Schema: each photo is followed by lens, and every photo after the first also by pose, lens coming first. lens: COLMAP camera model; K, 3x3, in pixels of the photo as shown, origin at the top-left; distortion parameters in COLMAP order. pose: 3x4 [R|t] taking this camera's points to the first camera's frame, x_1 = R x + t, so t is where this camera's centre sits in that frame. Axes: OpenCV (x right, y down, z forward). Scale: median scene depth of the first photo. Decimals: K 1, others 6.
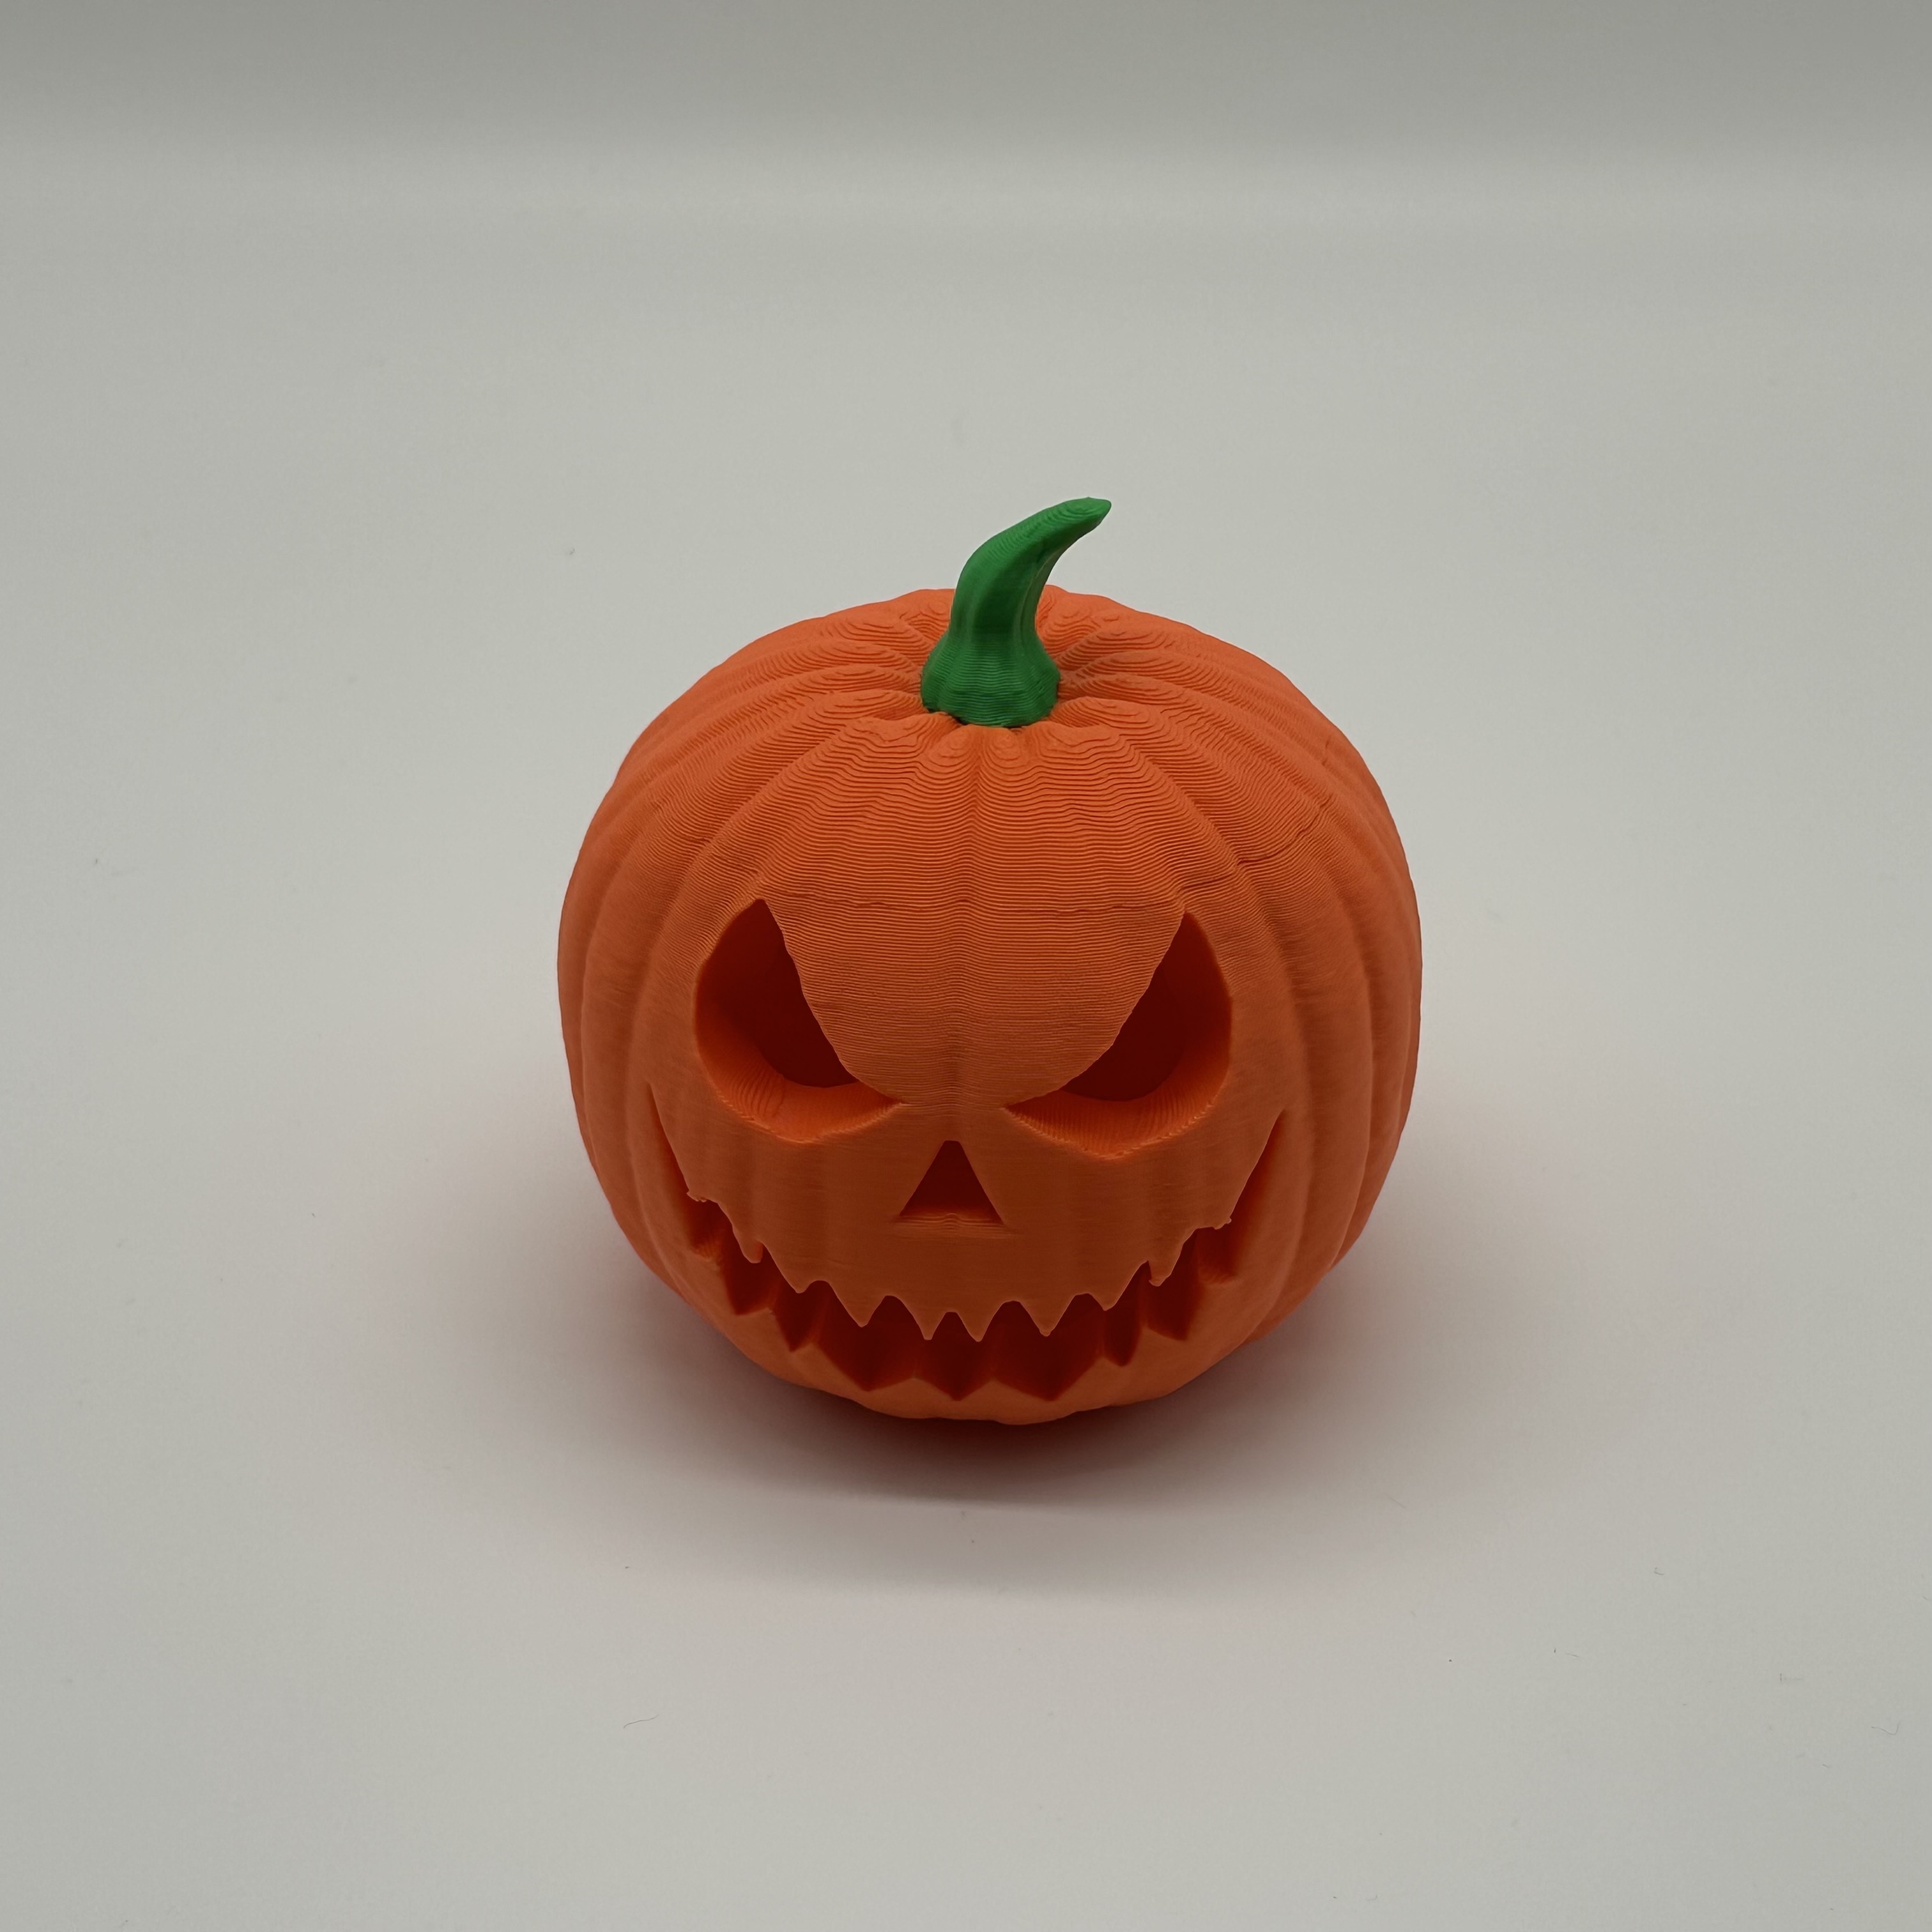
lens RADIAL K [[3938.4, 0, 966.0], [0, 3938.4, 966.0], [0, 0, 1]] dist [-0.005124, -0.006872]
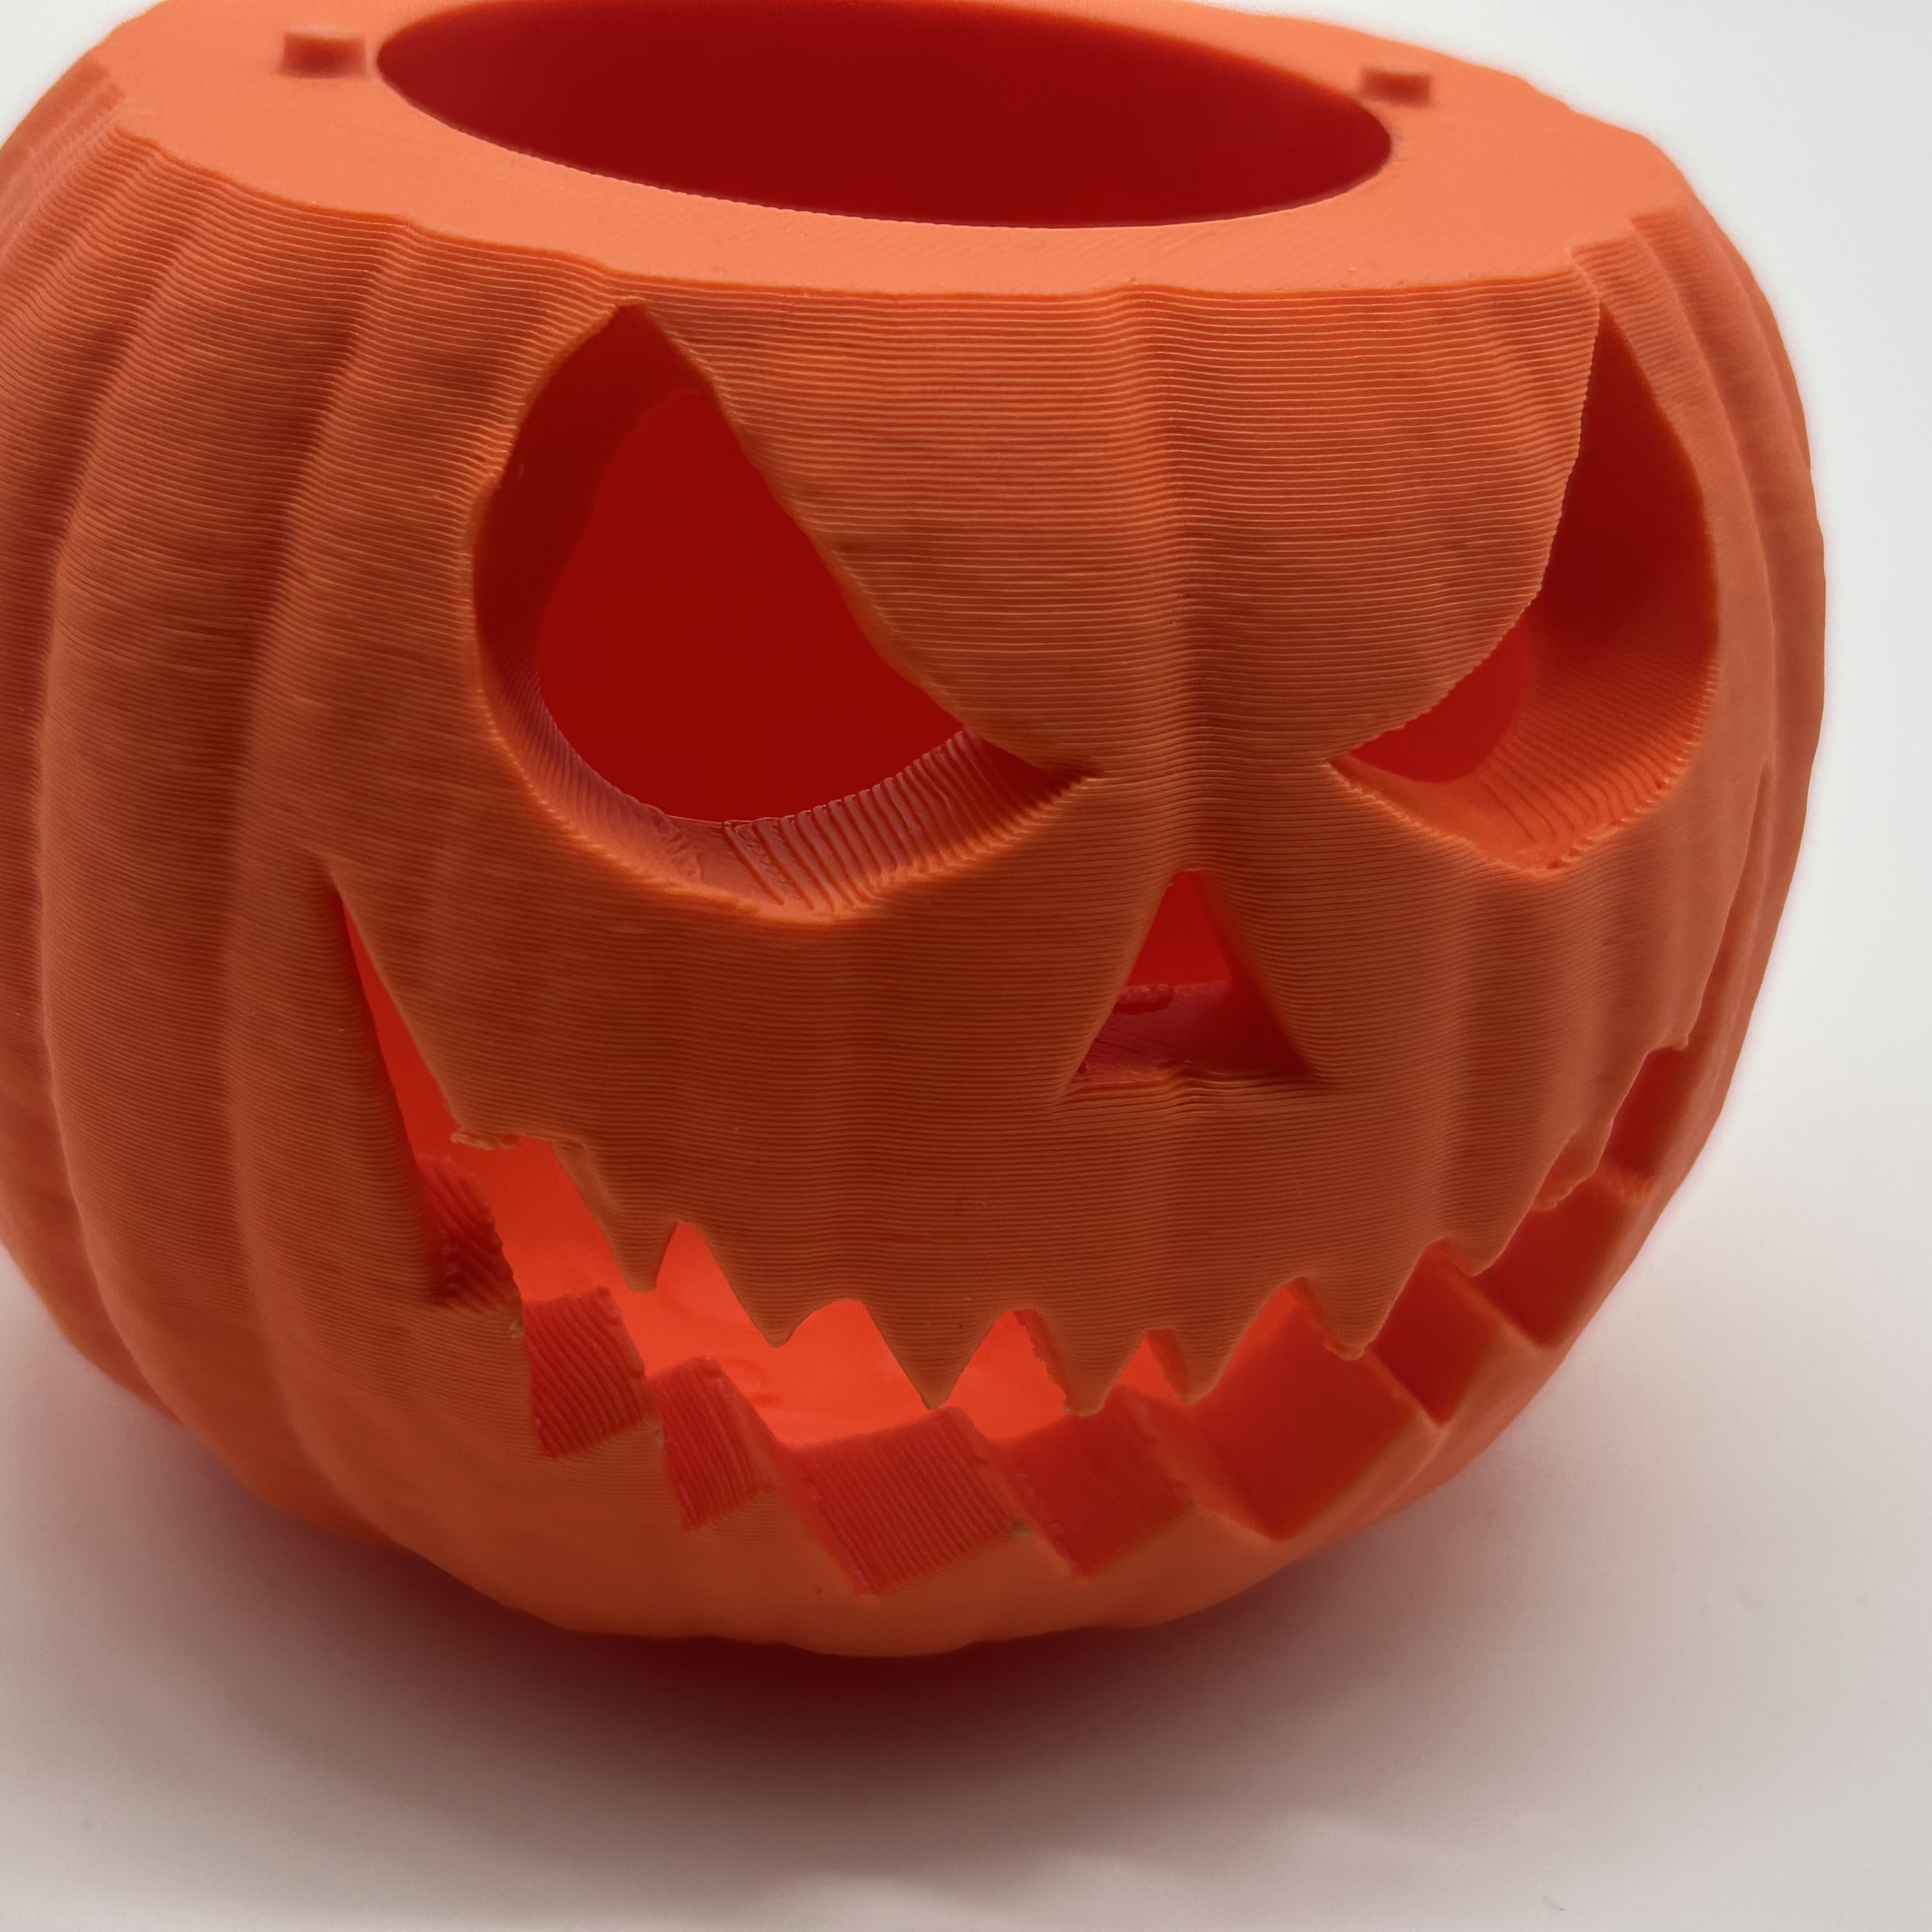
lens RADIAL K [[3826.0, 0, 998.0], [0, 3826.0, 965.9], [0, 0, 1]] dist [0.483825, -3.703814]
pose [[0.894329, -0.098561, 0.436420, -0.188613], [0.148800, 0.985430, -0.082379, 0.081566], [-0.421942, 0.138613, 0.895964, 0.650710]]
